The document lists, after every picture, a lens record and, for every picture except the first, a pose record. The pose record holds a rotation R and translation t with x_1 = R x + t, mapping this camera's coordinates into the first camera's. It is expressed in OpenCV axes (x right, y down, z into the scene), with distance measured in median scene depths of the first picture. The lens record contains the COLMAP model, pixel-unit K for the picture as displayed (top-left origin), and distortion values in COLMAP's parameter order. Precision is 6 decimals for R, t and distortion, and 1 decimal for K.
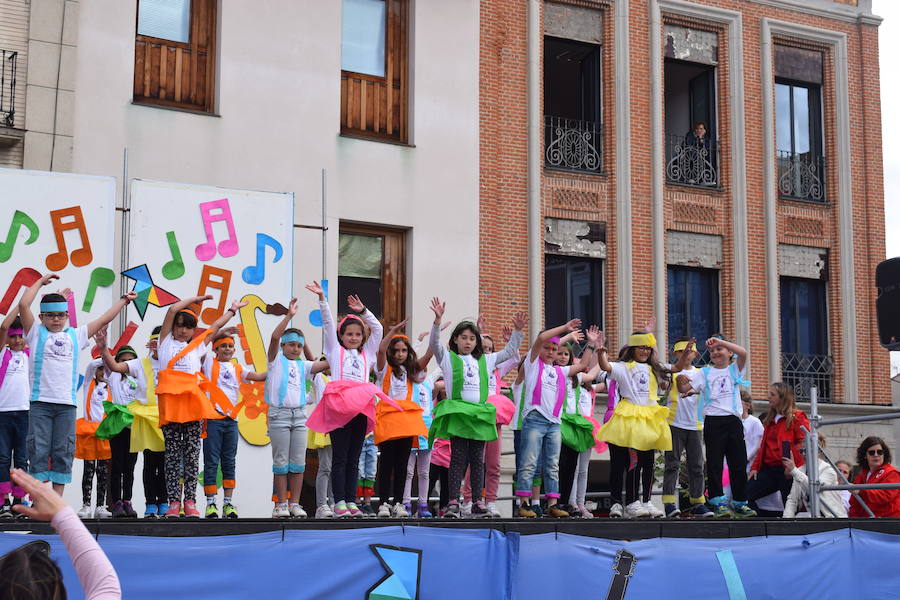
lens RADIAL K [[1484.6, 0, 450.0], [0, 1484.6, 300.0], [0, 0, 1]] dist [0.004407, 0.015845]
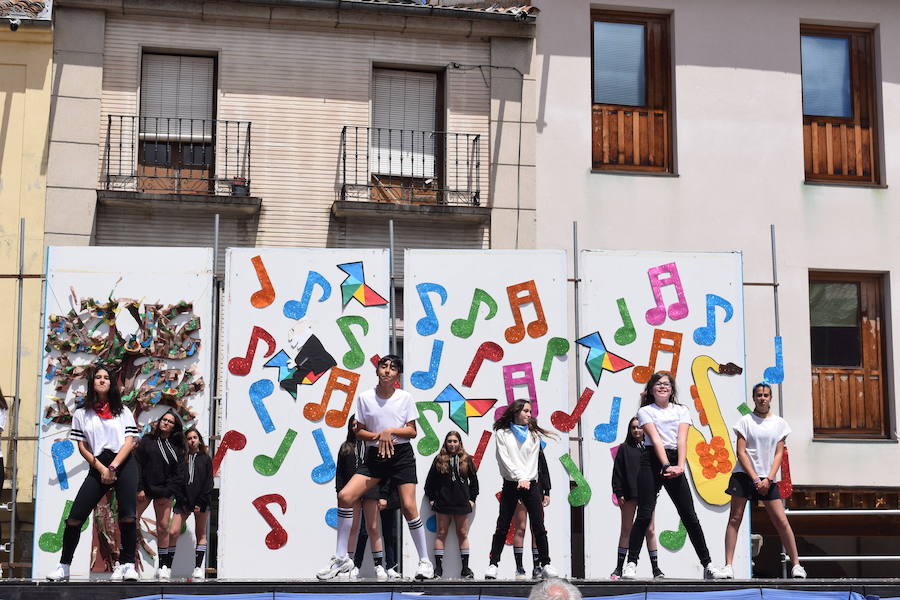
lens RADIAL K [[1600.7, 0, 450.0], [0, 1600.7, 300.0], [0, 0, 1]] dist [0.013725, -0.047972]
pose [[0.936820, -0.058584, -0.344872, 0.082872], [0.050633, 0.998204, -0.032024, -0.015267], [0.346129, 0.012538, 0.938103, -0.083289]]
